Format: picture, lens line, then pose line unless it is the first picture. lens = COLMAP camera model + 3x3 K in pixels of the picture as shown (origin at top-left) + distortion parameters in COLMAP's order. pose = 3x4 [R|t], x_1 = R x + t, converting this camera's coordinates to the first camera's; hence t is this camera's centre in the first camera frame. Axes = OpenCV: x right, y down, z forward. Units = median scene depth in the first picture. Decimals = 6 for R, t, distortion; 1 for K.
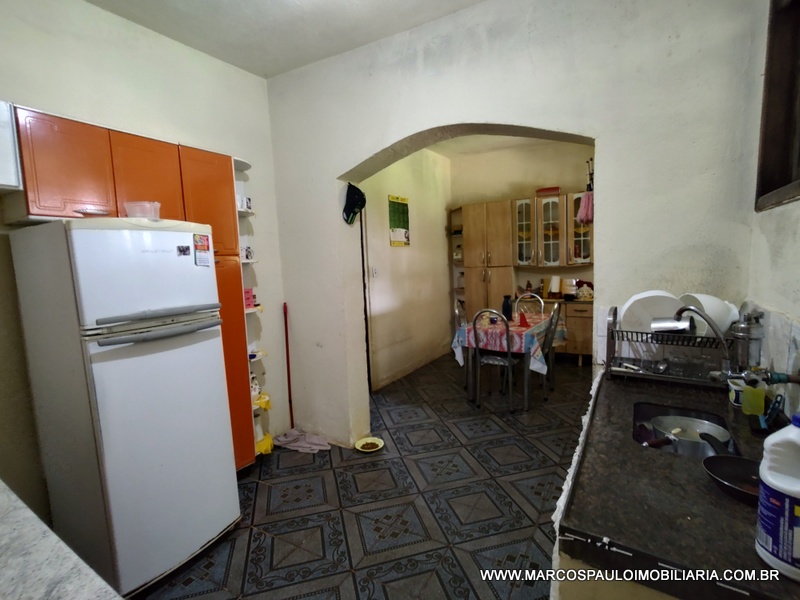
lens RADIAL K [[393.5, 0, 398.7], [0, 393.5, 299.2], [0, 0, 1]] dist [-0.007795, 0.004953]
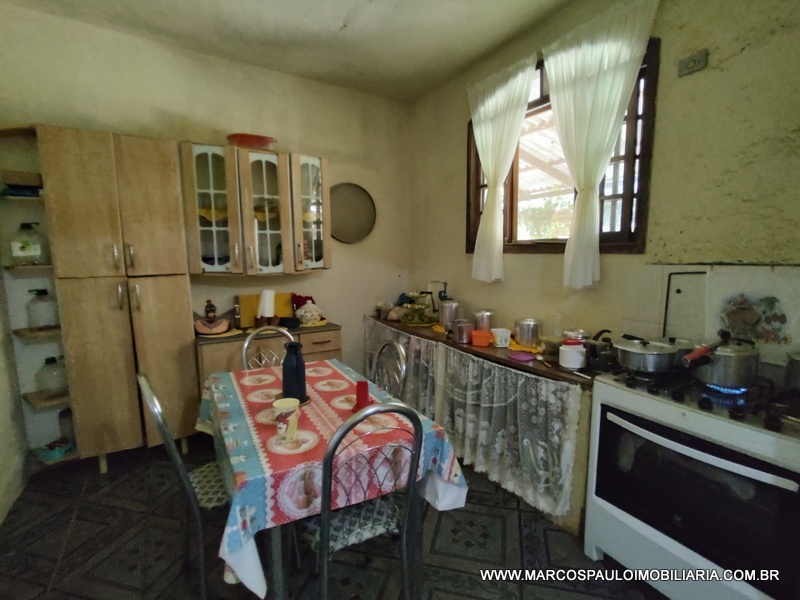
lens RADIAL K [[393.5, 0, 406.1], [0, 393.5, 304.1], [0, 0, 1]] dist [-0.007795, 0.004953]
pose [[0.468950, -0.075607, 0.879983, -0.030252], [0.081070, 0.995808, 0.042355, -0.046058], [-0.879496, 0.051478, 0.473114, 0.532564]]
